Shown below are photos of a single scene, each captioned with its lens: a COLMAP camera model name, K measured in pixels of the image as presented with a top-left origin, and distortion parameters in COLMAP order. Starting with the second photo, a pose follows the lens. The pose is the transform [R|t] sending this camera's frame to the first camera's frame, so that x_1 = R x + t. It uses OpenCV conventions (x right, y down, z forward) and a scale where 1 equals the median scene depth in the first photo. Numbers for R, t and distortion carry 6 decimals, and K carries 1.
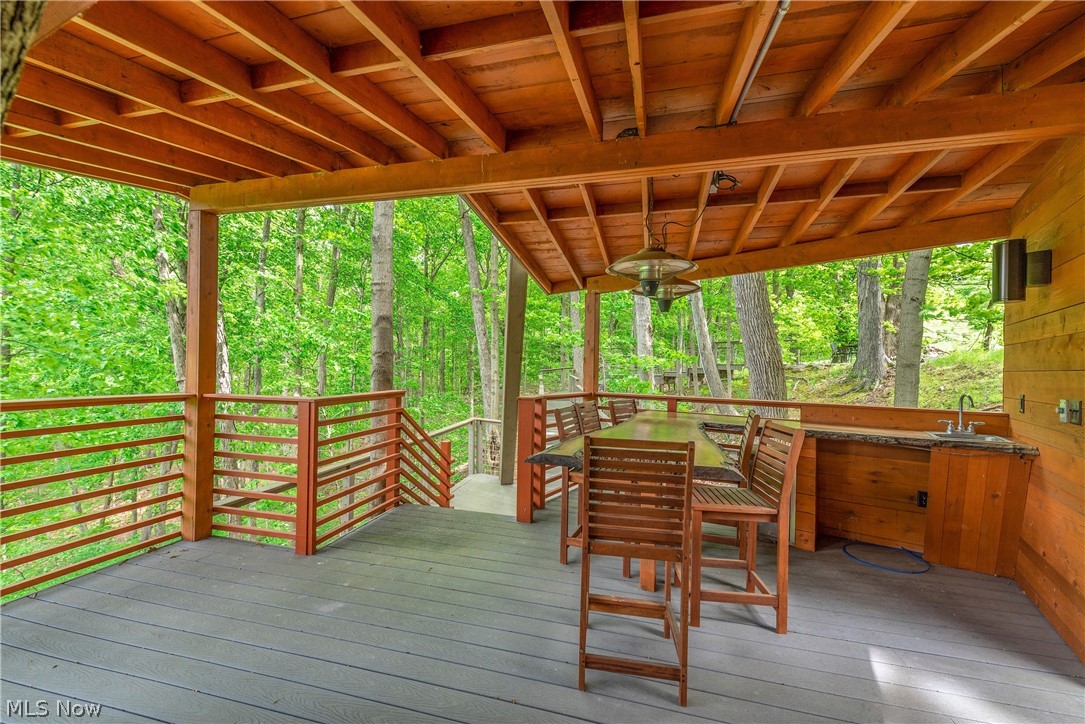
lens RADIAL K [[425.8, 0, 542.5], [0, 425.8, 362.0], [0, 0, 1]] dist [0.001138, 0.000174]
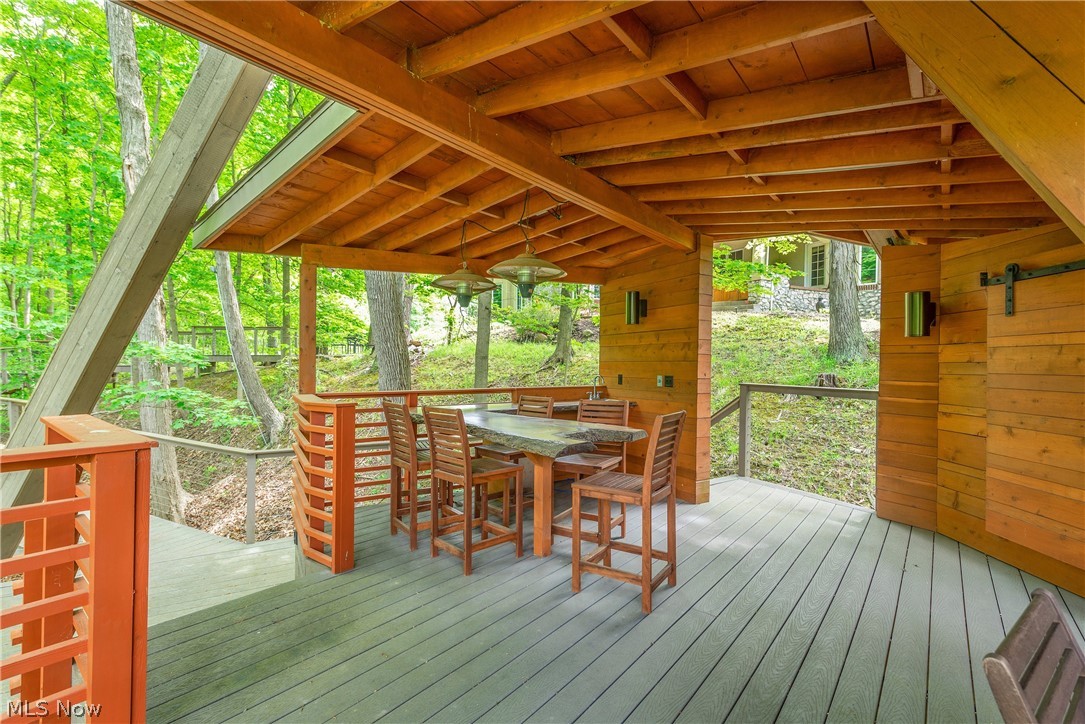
lens RADIAL K [[484.8, 0, 542.5], [0, 484.8, 362.0], [0, 0, 1]] dist [0.001107, 0.000117]
pose [[0.404835, -0.012200, 0.914308, -0.895673], [-0.007843, 0.999828, 0.016813, -0.008709], [-0.914356, -0.013977, 0.404670, 0.458442]]
